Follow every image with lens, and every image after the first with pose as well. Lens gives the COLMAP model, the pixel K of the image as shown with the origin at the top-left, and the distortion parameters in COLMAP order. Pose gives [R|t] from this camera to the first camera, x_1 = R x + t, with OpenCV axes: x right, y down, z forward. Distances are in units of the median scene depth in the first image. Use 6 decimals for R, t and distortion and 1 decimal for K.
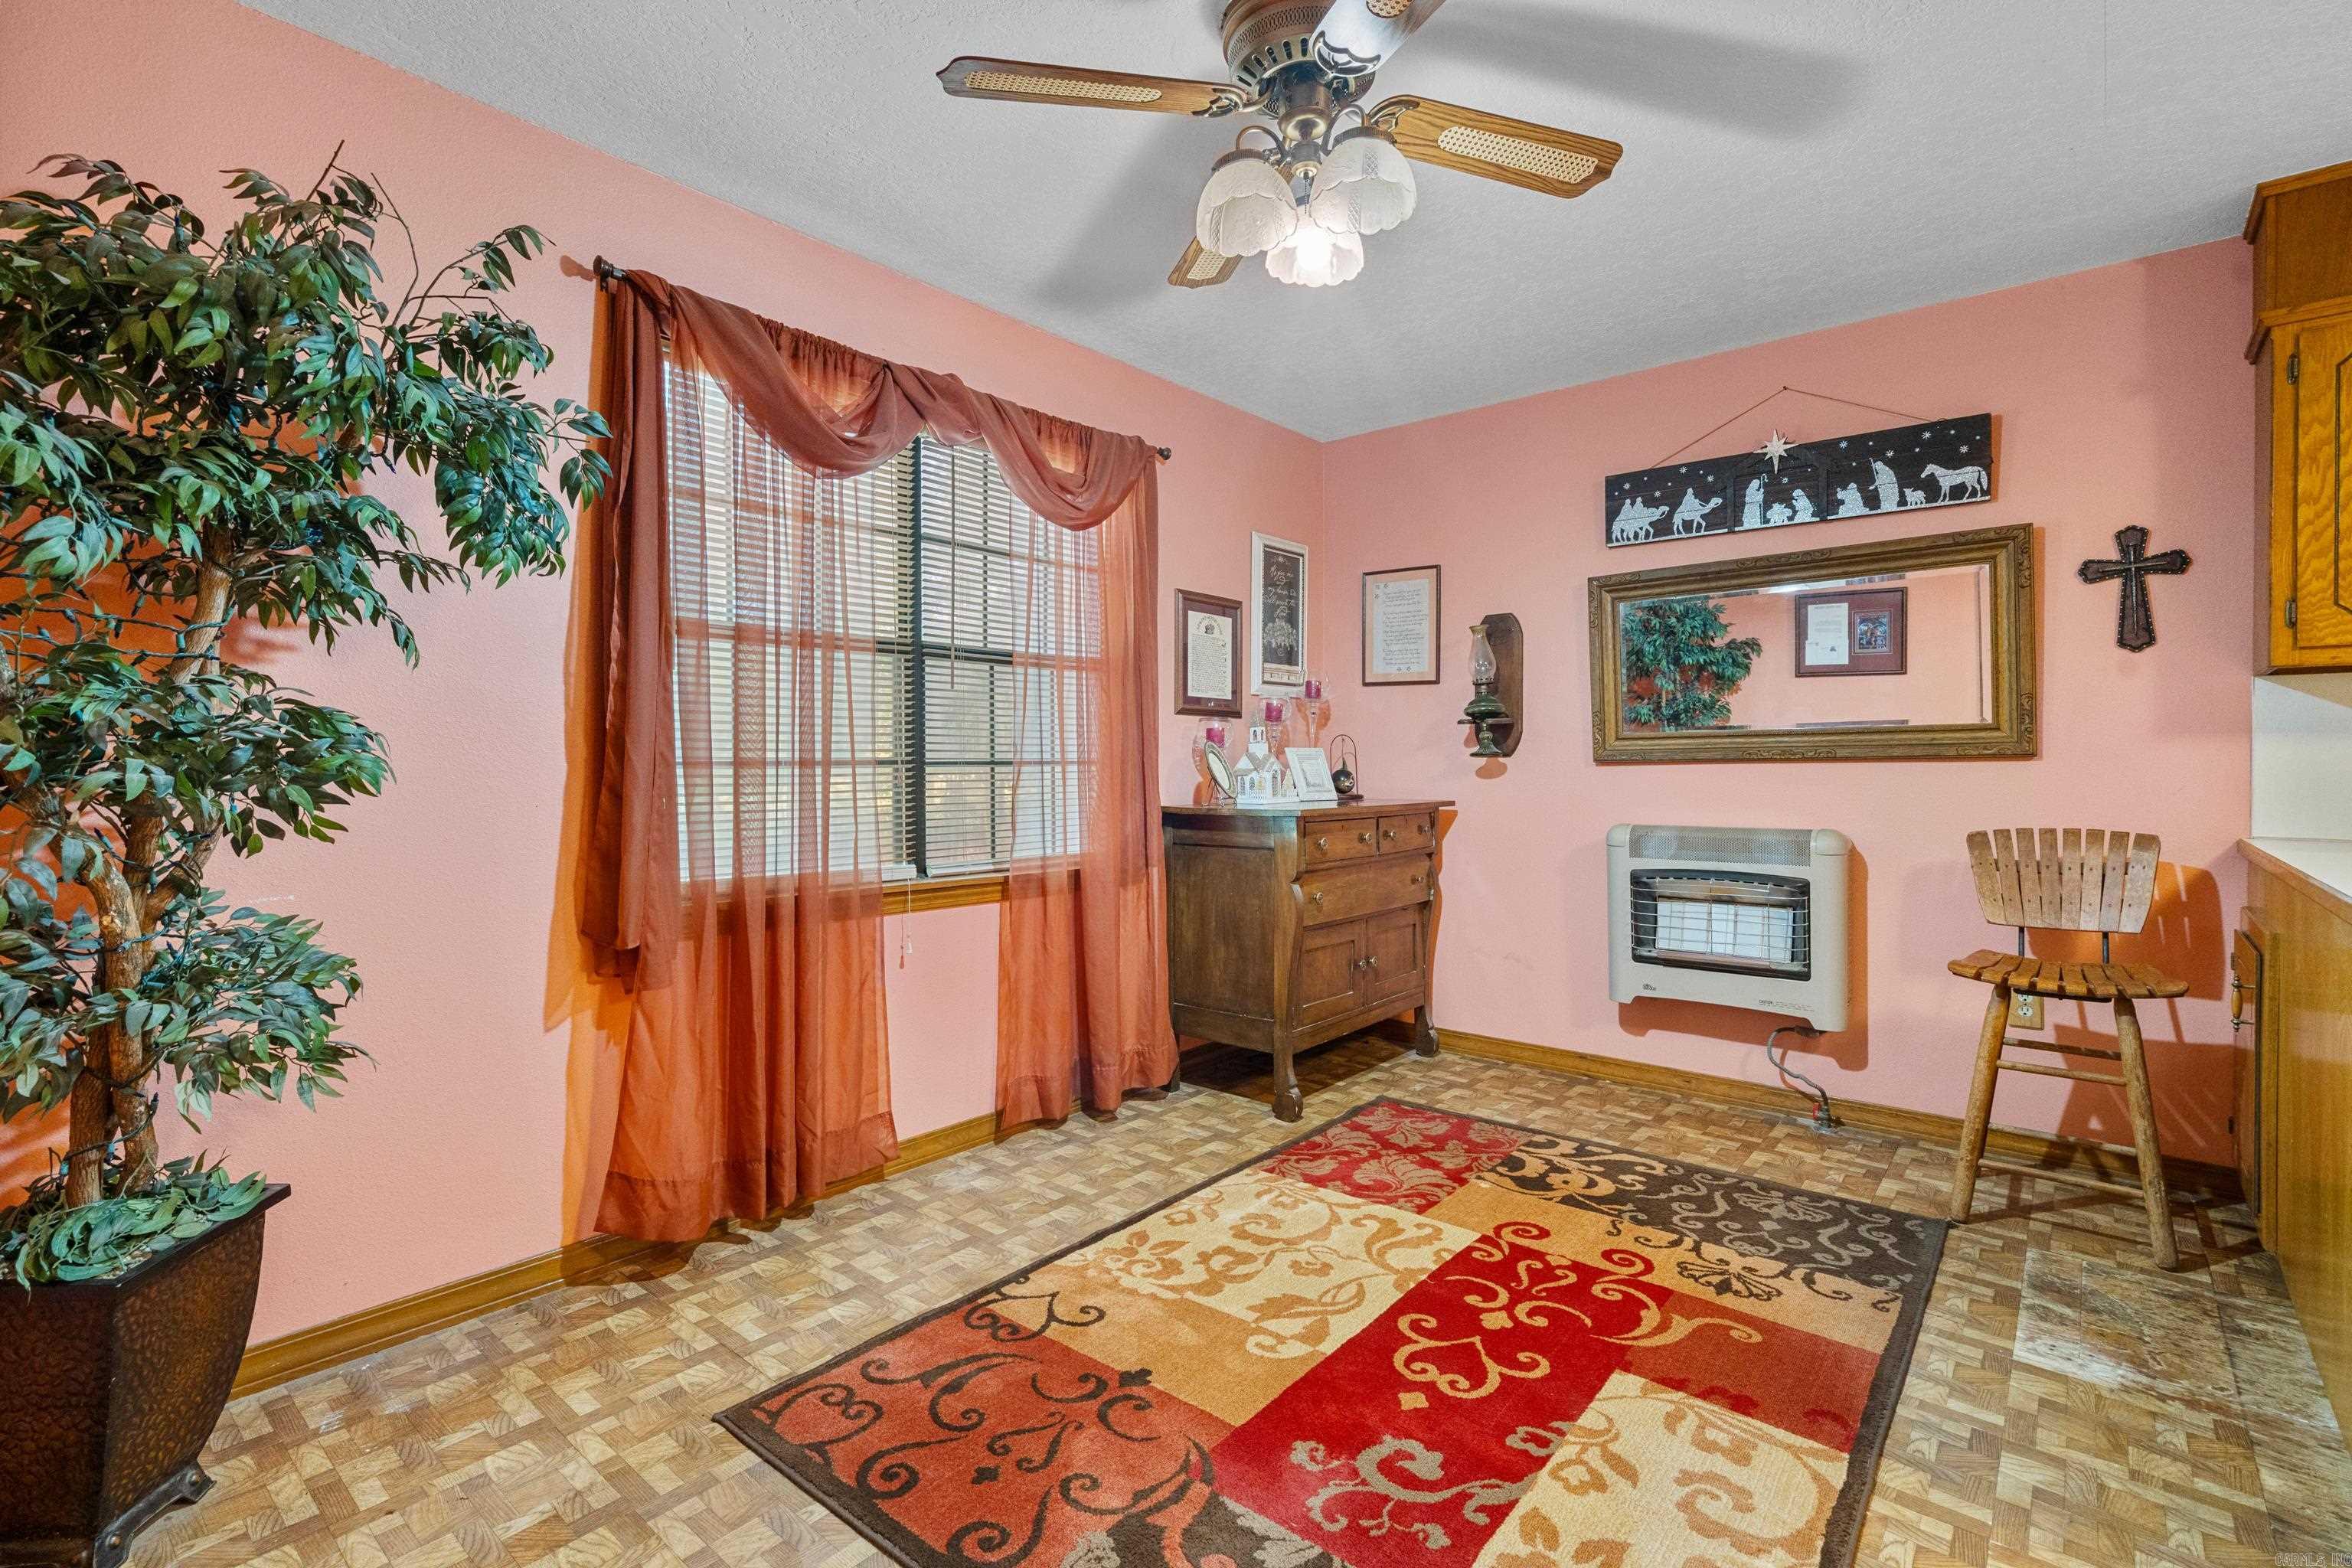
lens RADIAL K [[1076.6, 0, 1168.2], [0, 1076.6, 768.5], [0, 0, 1]] dist [0.003076, 0.000538]
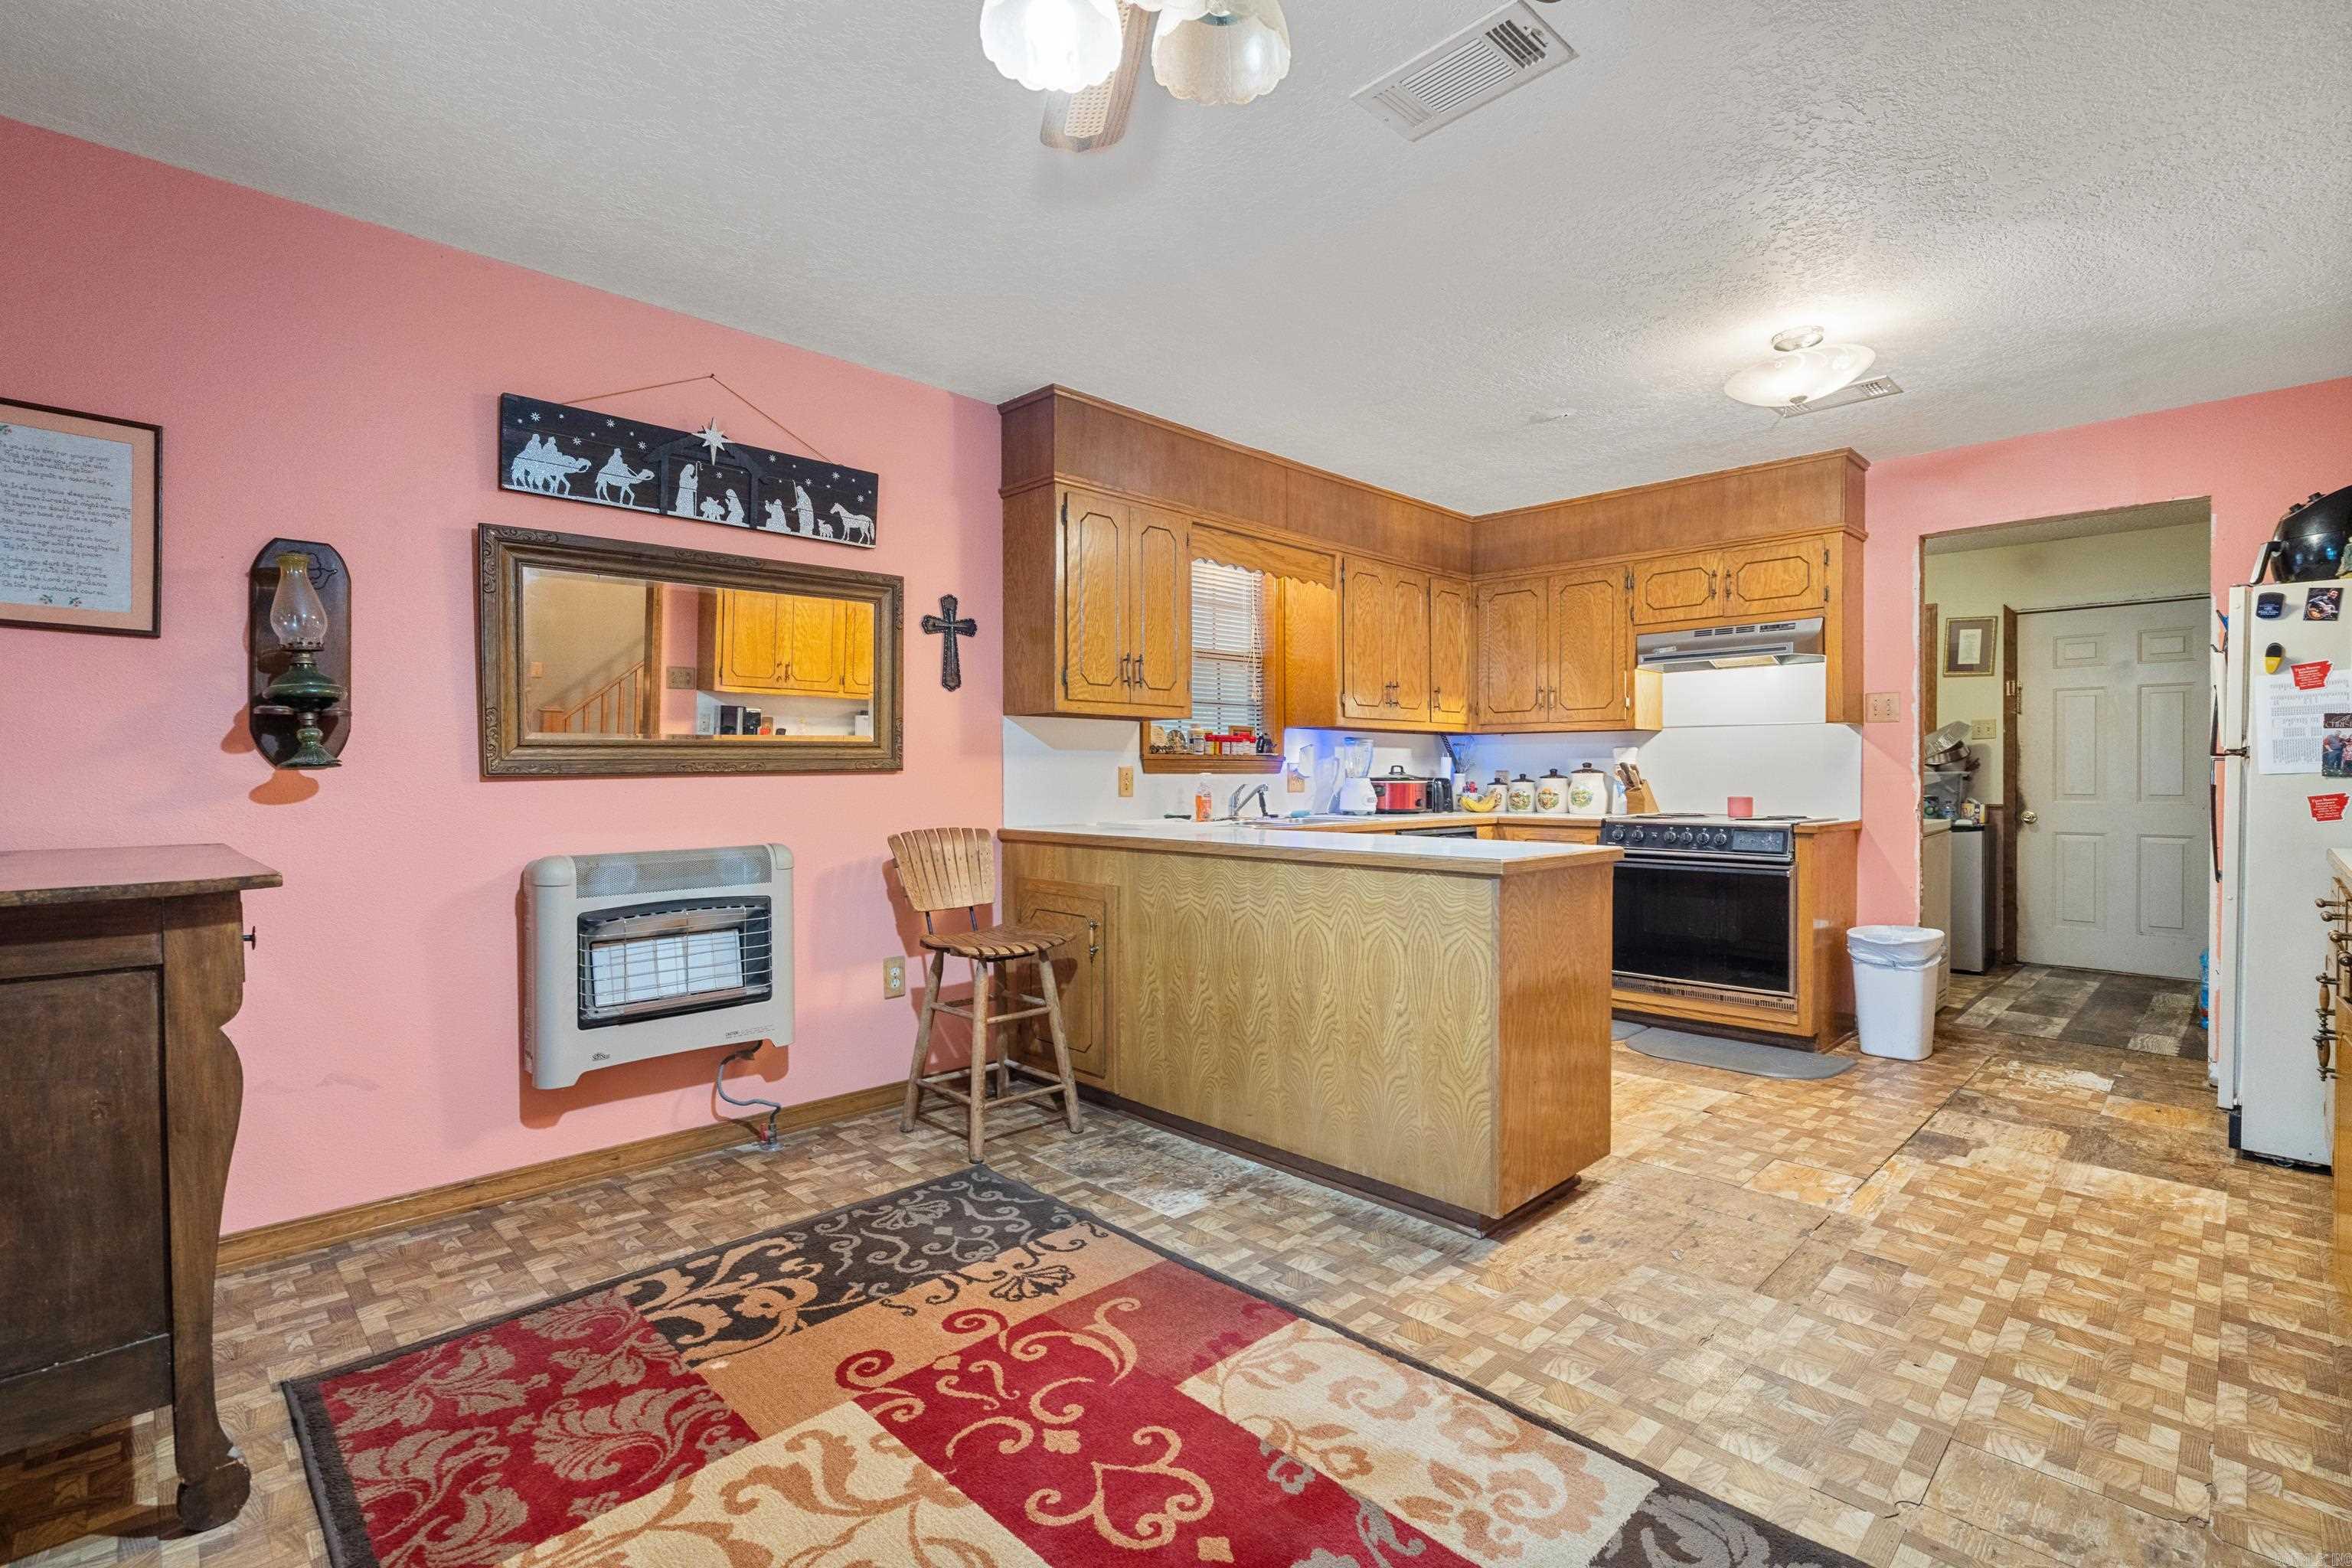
lens RADIAL K [[1074.7, 0, 1167.2], [0, 1074.7, 782.8], [0, 0, 1]] dist [0.002418, 0.000266]
pose [[0.086504, -0.009151, 0.996209, -0.389639], [0.007940, 0.999932, 0.008495, -0.005499], [-0.996220, 0.007175, 0.086571, 0.631288]]
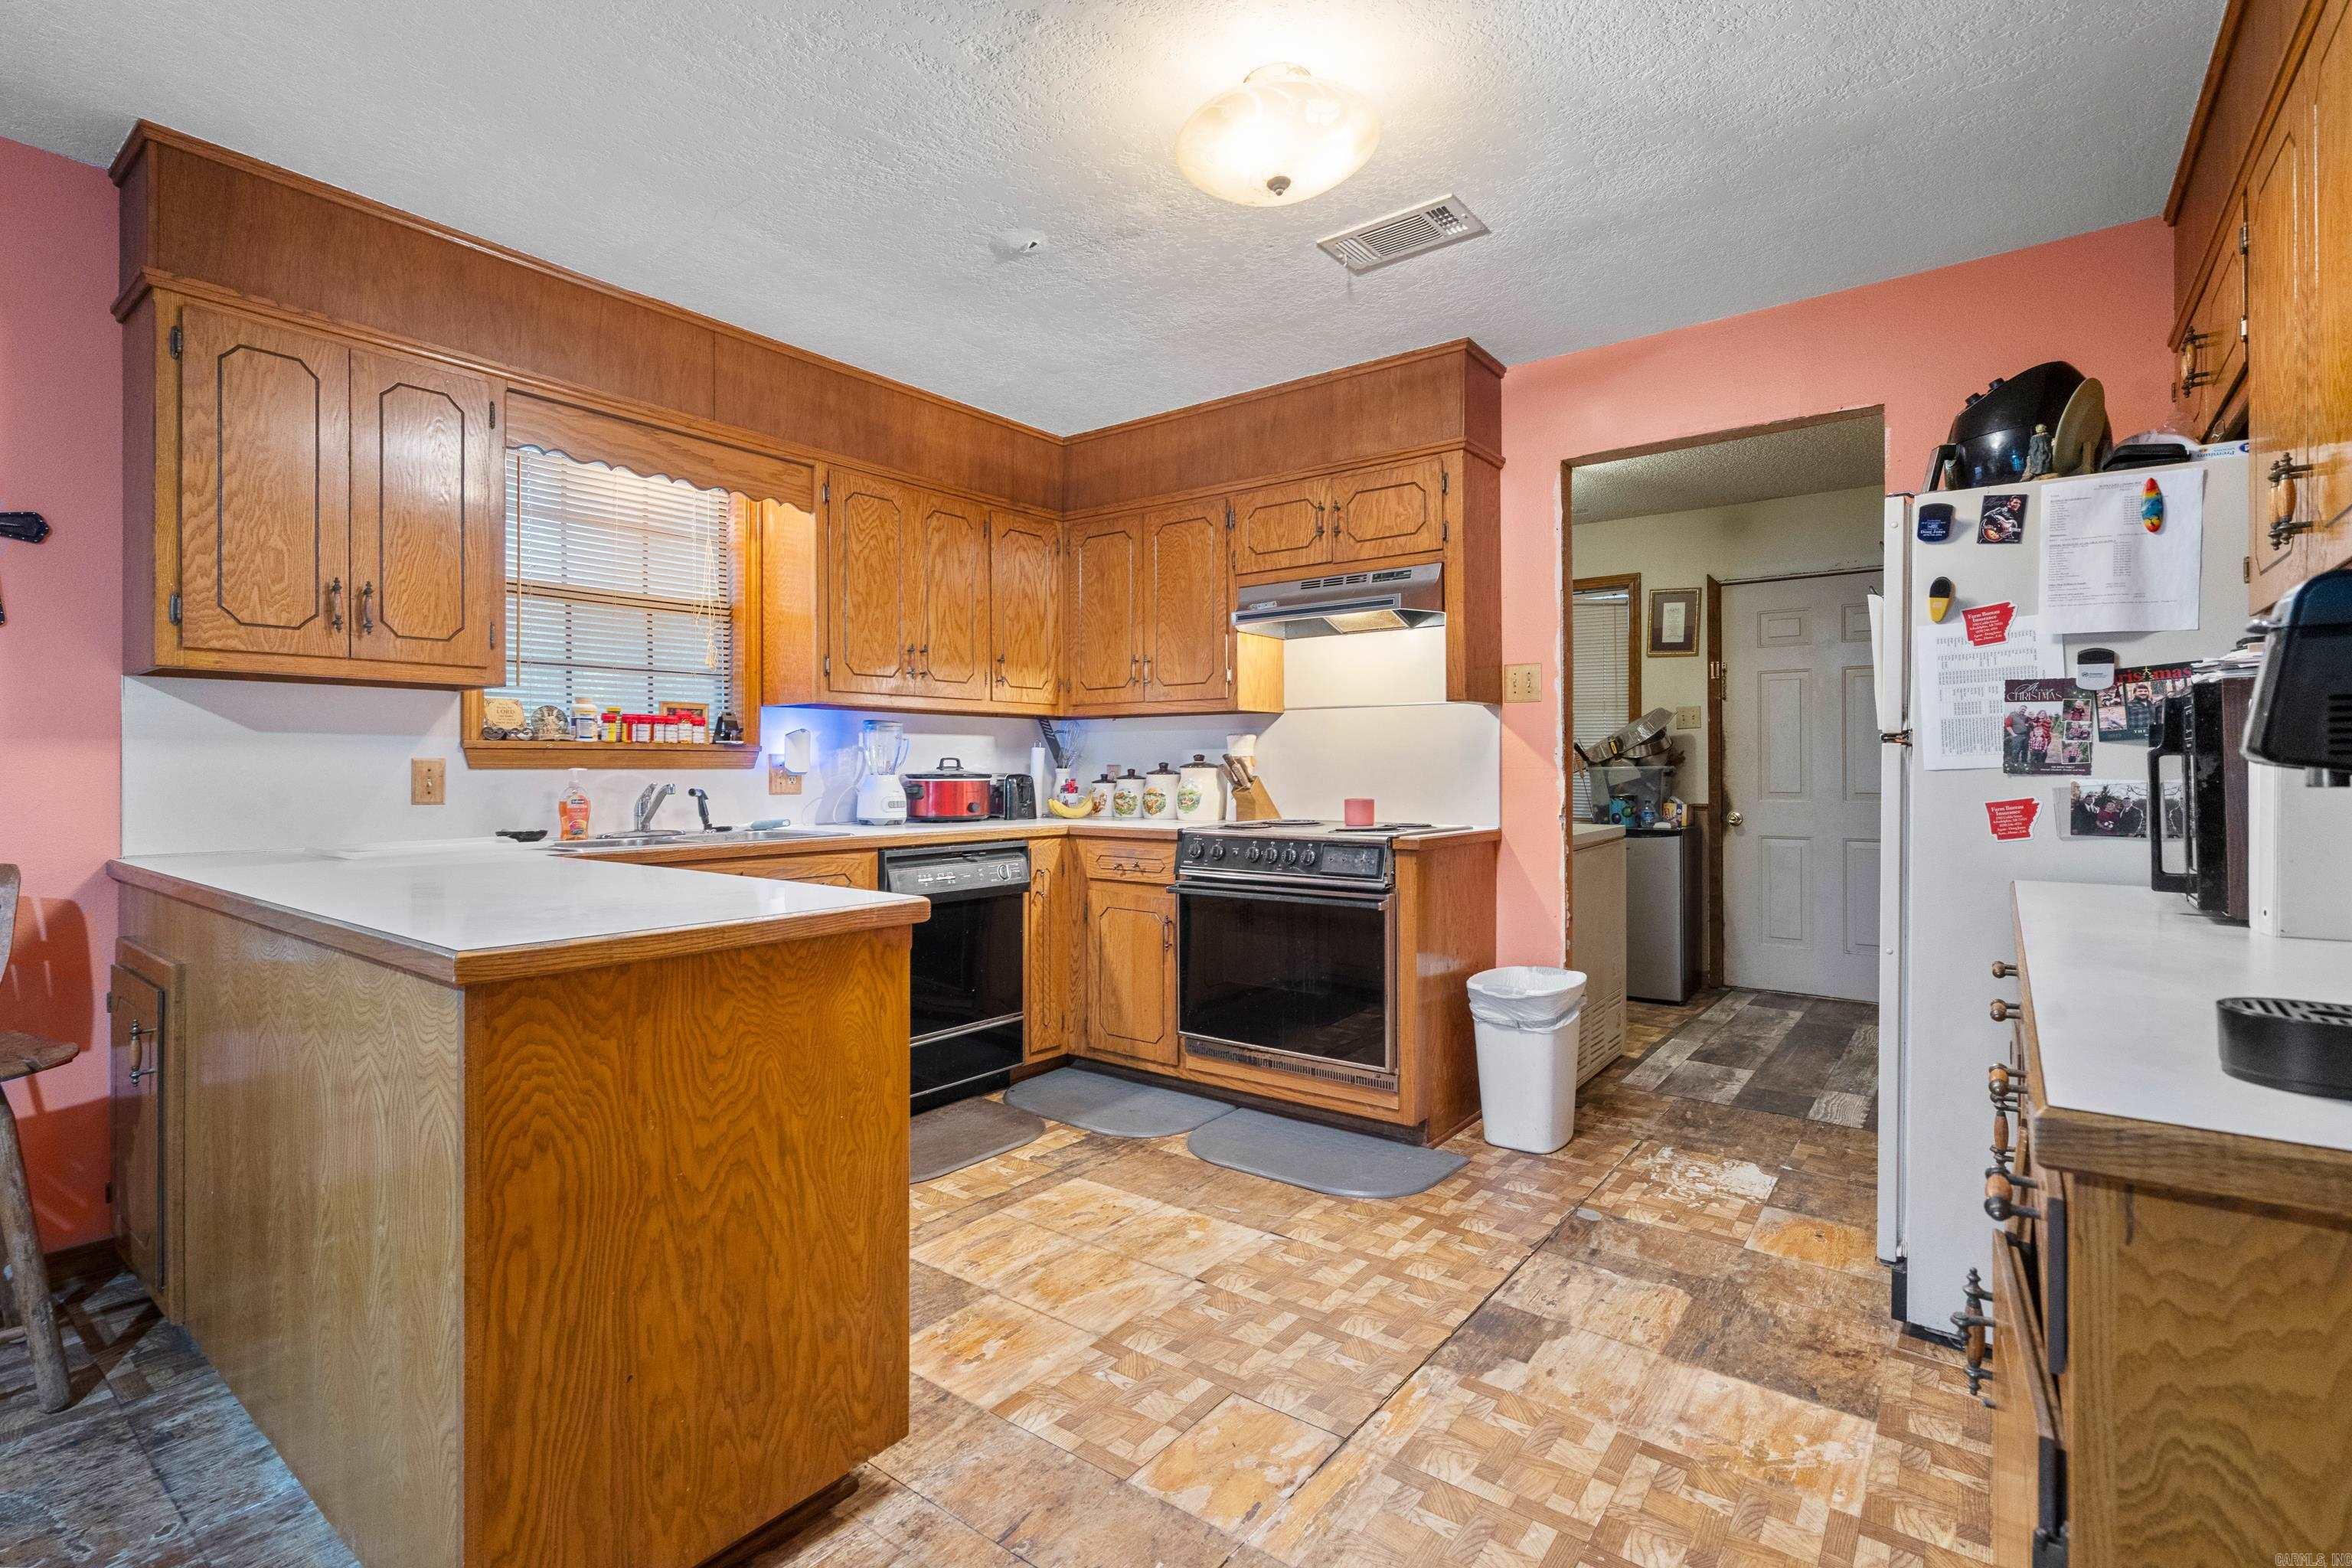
lens RADIAL K [[1086.4, 0, 1159.0], [0, 1086.4, 764.6], [0, 0, 1]] dist [-0.003041, 0.001028]
pose [[-0.048624, 0.002472, 0.998814, 0.072092], [0.008278, 0.999964, -0.002072, -0.002752], [-0.998783, 0.008167, -0.048643, 0.187279]]
